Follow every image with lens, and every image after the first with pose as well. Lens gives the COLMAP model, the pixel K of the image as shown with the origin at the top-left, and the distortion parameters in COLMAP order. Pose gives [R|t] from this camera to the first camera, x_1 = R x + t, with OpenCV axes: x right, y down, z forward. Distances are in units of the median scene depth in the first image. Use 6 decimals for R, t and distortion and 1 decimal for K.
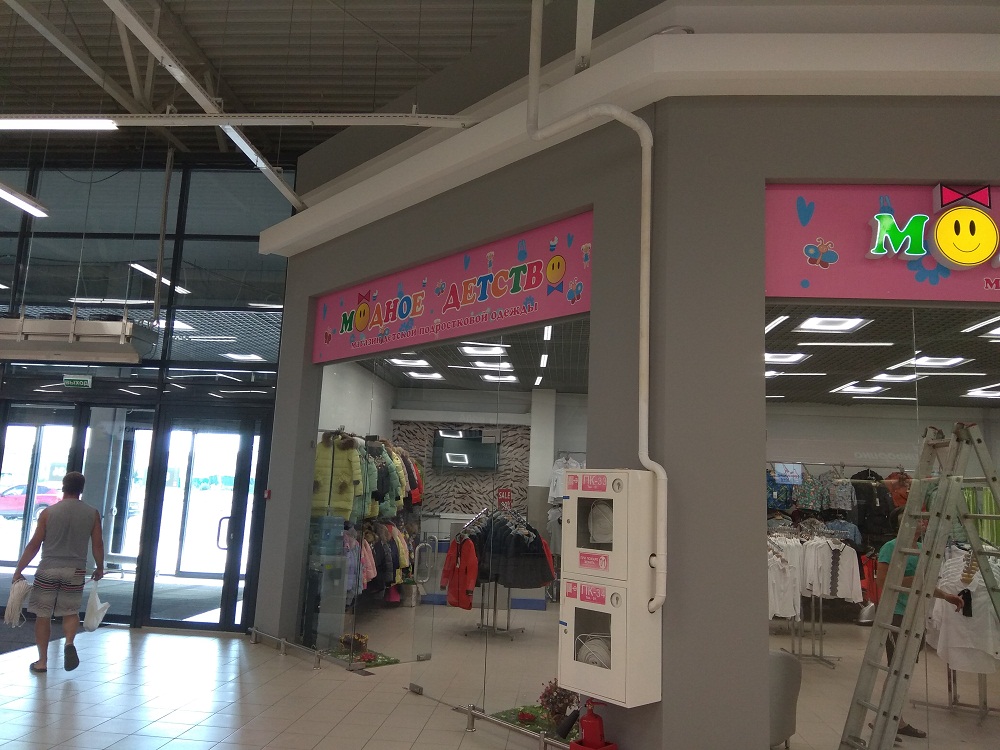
lens RADIAL K [[779.5, 0, 486.9], [0, 779.5, 373.9], [0, 0, 1]] dist [0.091561, -0.161352]
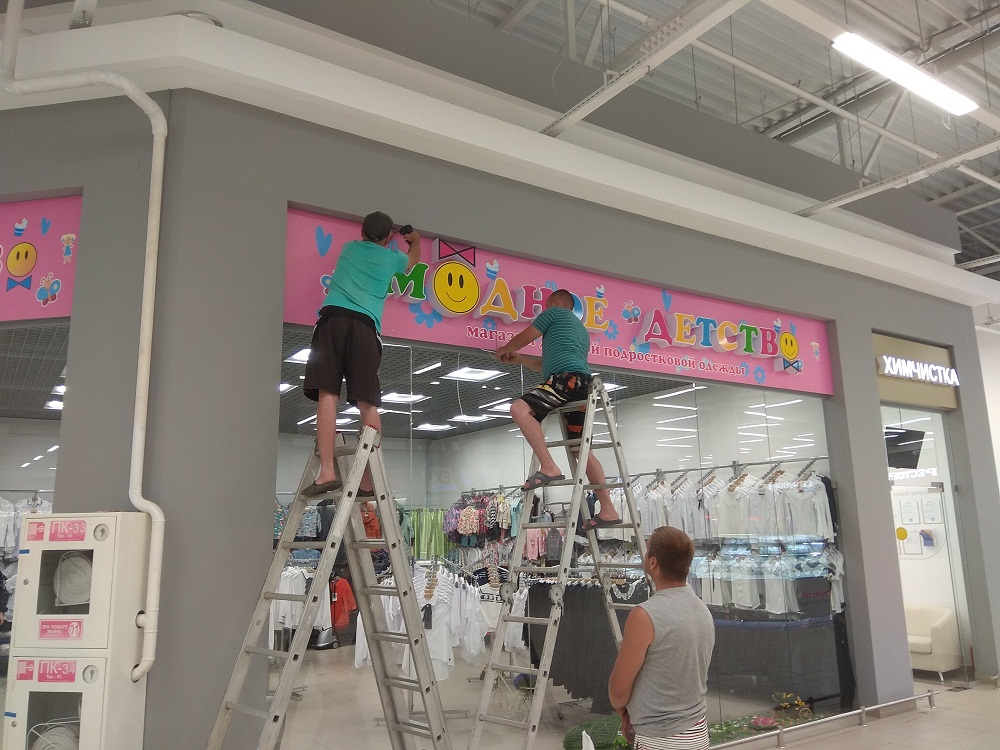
lens RADIAL K [[782.8, 0, 499.4], [0, 782.8, 371.9], [0, 0, 1]] dist [0.082279, -0.116381]
pose [[0.770031, 0.065052, 0.634682, -0.047962], [-0.040661, 0.997770, -0.052935, 0.002453], [-0.636710, 0.014955, 0.770958, 0.089186]]
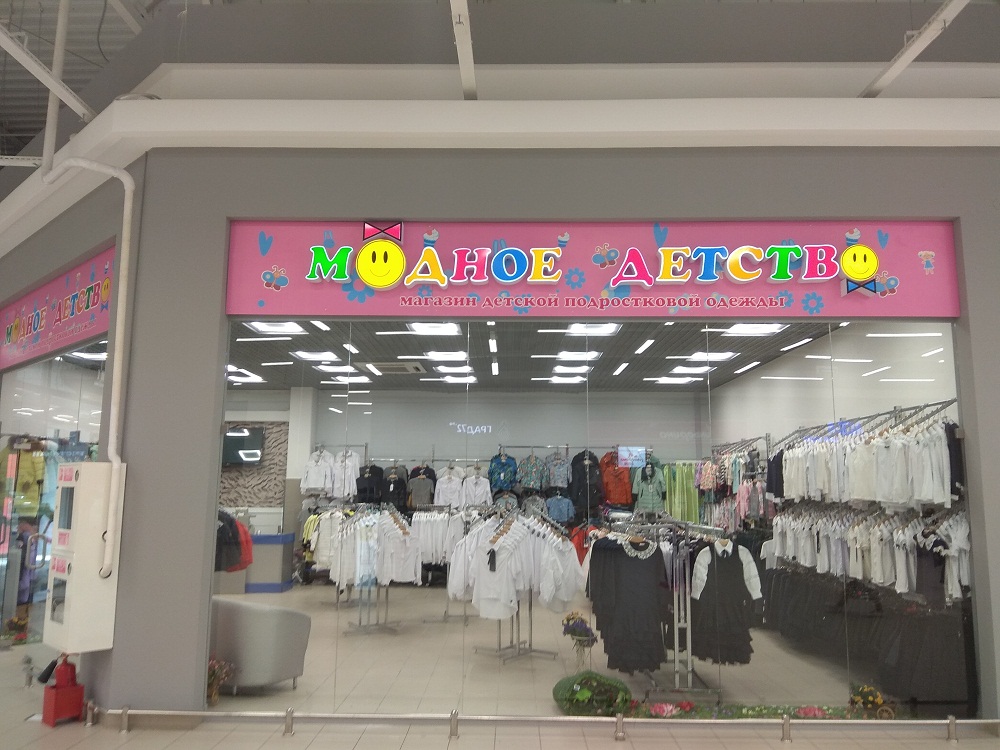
lens RADIAL K [[782.8, 0, 499.4], [0, 782.8, 371.9], [0, 0, 1]] dist [0.082279, -0.116381]
pose [[0.996182, -0.028527, 0.082509, 0.648428], [0.027950, 0.999576, 0.008140, -0.007505], [-0.082706, -0.005802, 0.996557, -0.244666]]
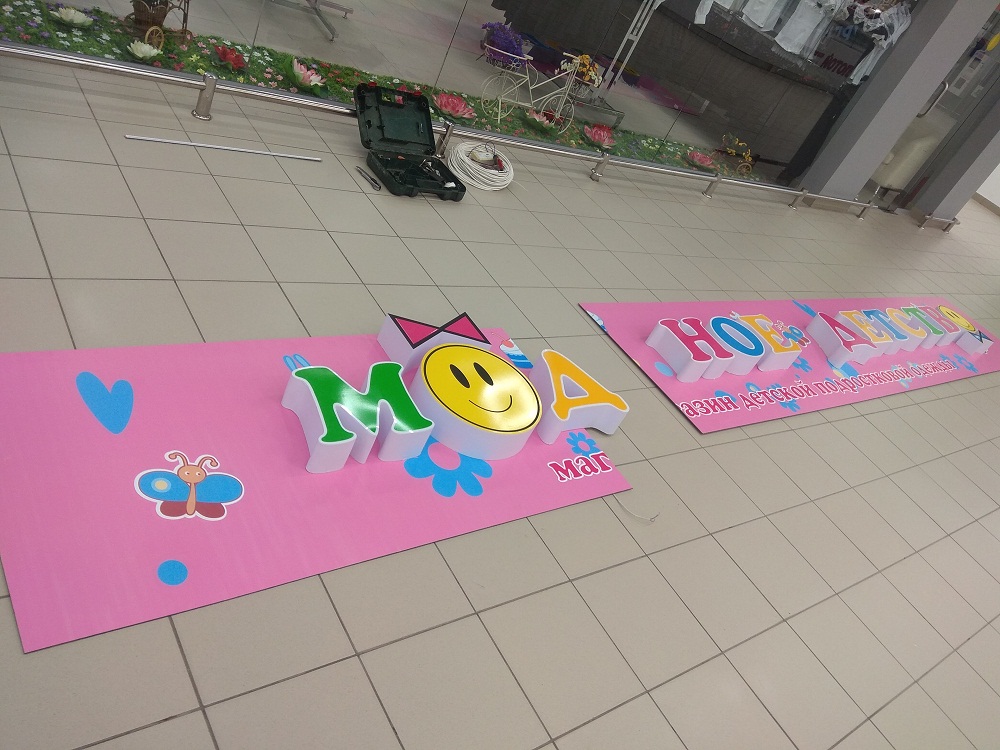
lens RADIAL K [[782.8, 0, 499.4], [0, 782.8, 371.9], [0, 0, 1]] dist [0.082279, -0.116381]
pose [[0.717009, -0.151512, 0.680399, 0.159889], [-0.463132, 0.625961, 0.627441, 0.115464], [-0.520968, -0.764995, 0.378650, 0.329608]]
